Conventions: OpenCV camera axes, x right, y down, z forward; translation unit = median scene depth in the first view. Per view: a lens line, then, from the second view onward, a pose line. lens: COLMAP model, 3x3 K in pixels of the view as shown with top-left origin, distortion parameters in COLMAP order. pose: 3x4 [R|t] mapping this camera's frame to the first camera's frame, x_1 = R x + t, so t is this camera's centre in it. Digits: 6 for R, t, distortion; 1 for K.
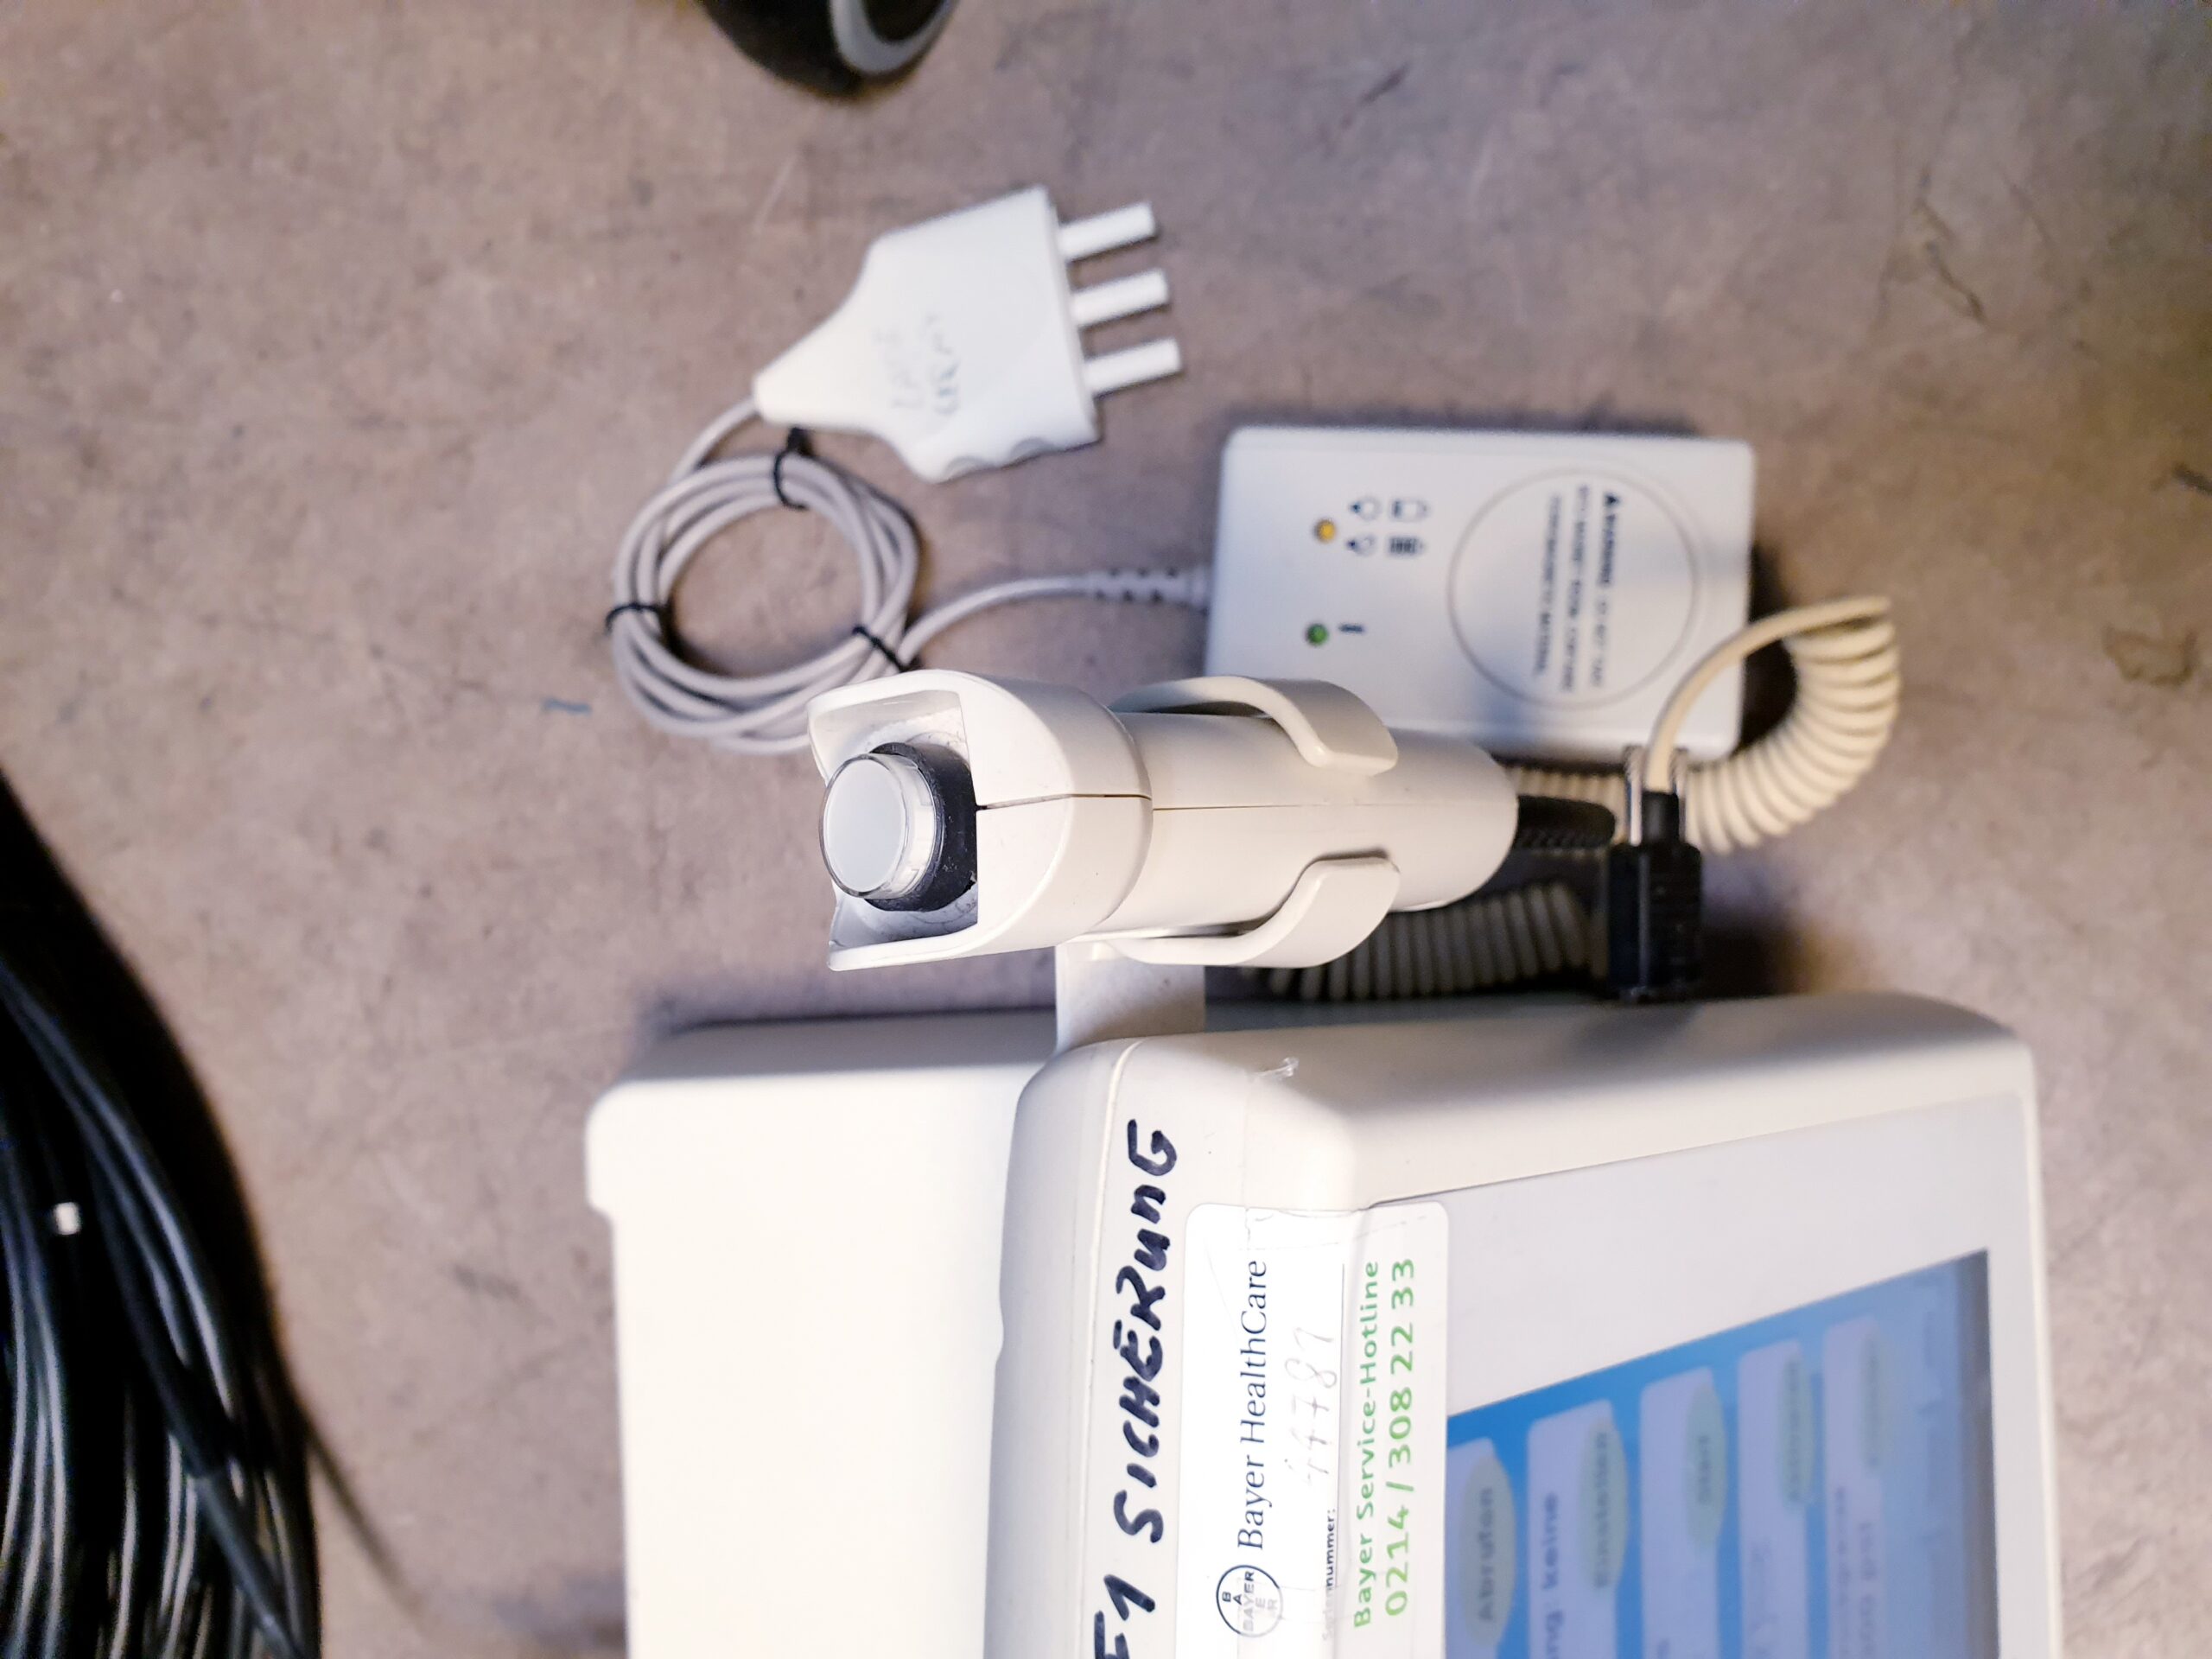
lens RADIAL K [[1809.4, 0, 1092.6], [0, 1809.4, 825.7], [0, 0, 1]] dist [-0.036268, 0.002347]
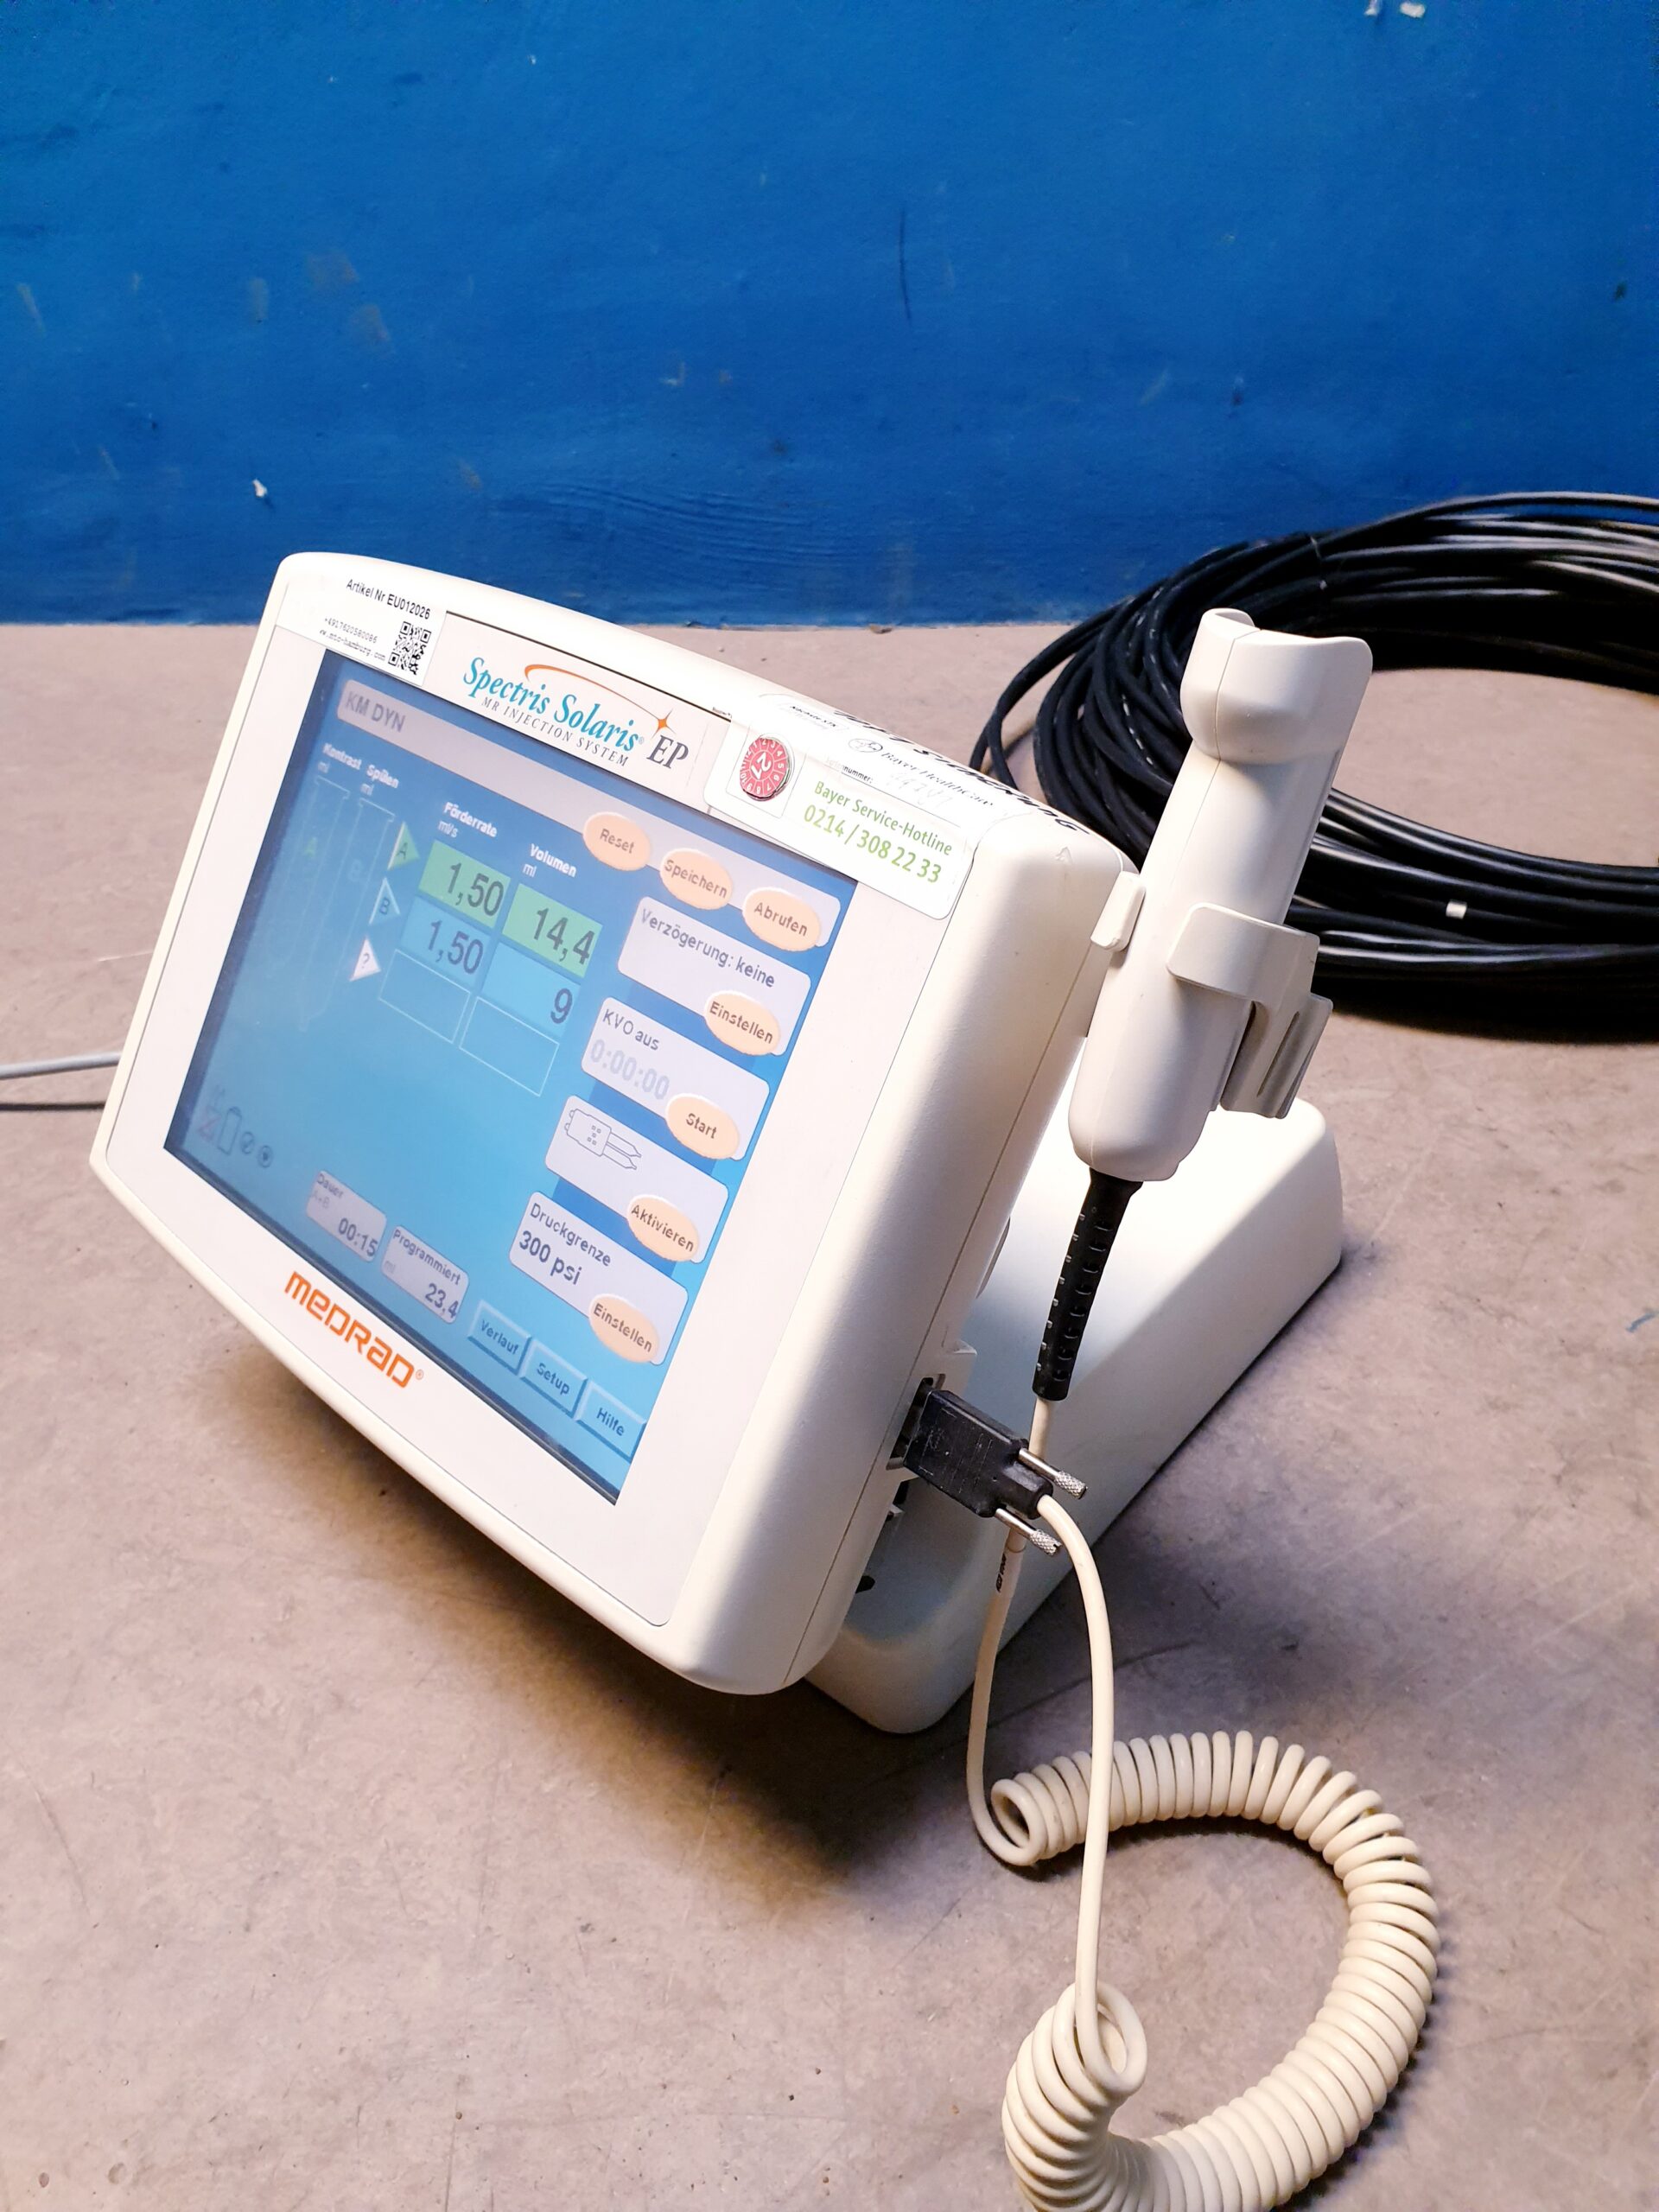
lens RADIAL K [[1726.2, 0, 854.0], [0, 1726.2, 1130.2], [0, 0, 1]] dist [0.049470, -0.115537]
pose [[-0.657673, 0.639644, -0.397897, 0.430781], [-0.715740, -0.365881, 0.594851, -0.328931], [0.234910, 0.676008, 0.698448, -0.021159]]
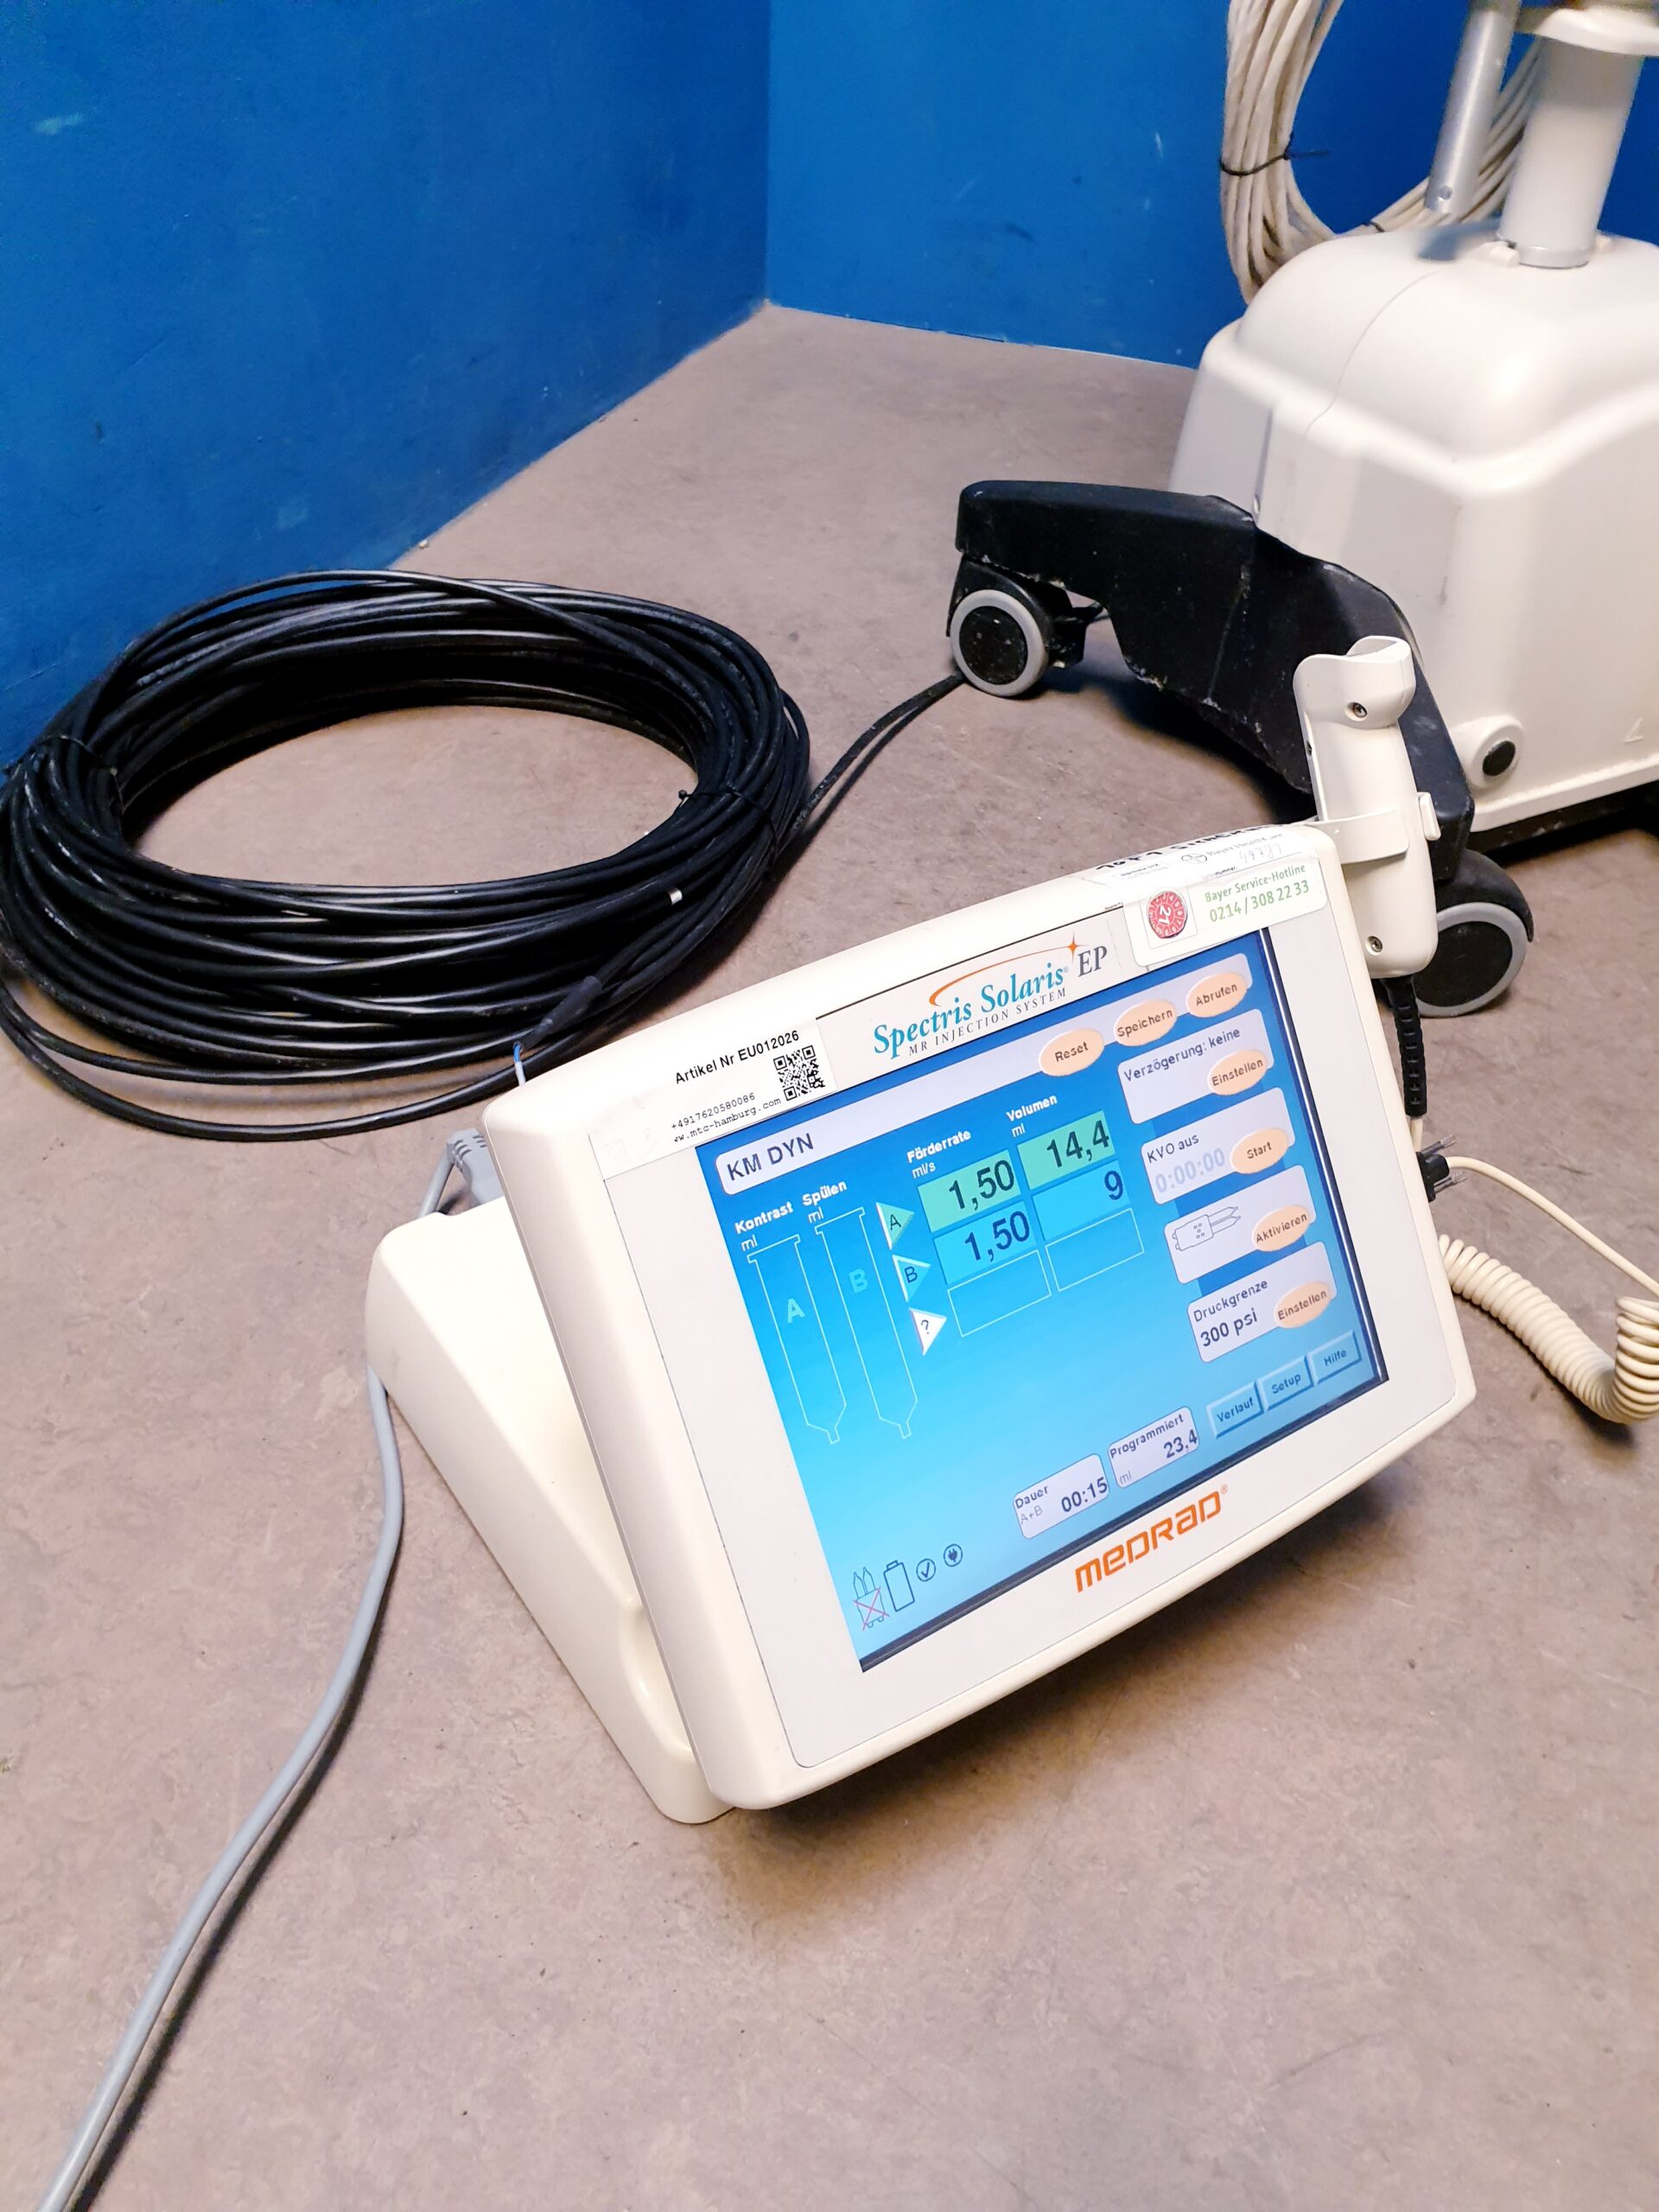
lens RADIAL K [[1711.7, 0, 855.8], [0, 1711.7, 1111.8], [0, 0, 1]] dist [0.012895, -0.011282]
pose [[0.513305, 0.716134, -0.472938, 0.518922], [-0.851963, 0.358863, -0.381282, 0.776856], [-0.103329, 0.598640, 0.794326, -0.317193]]
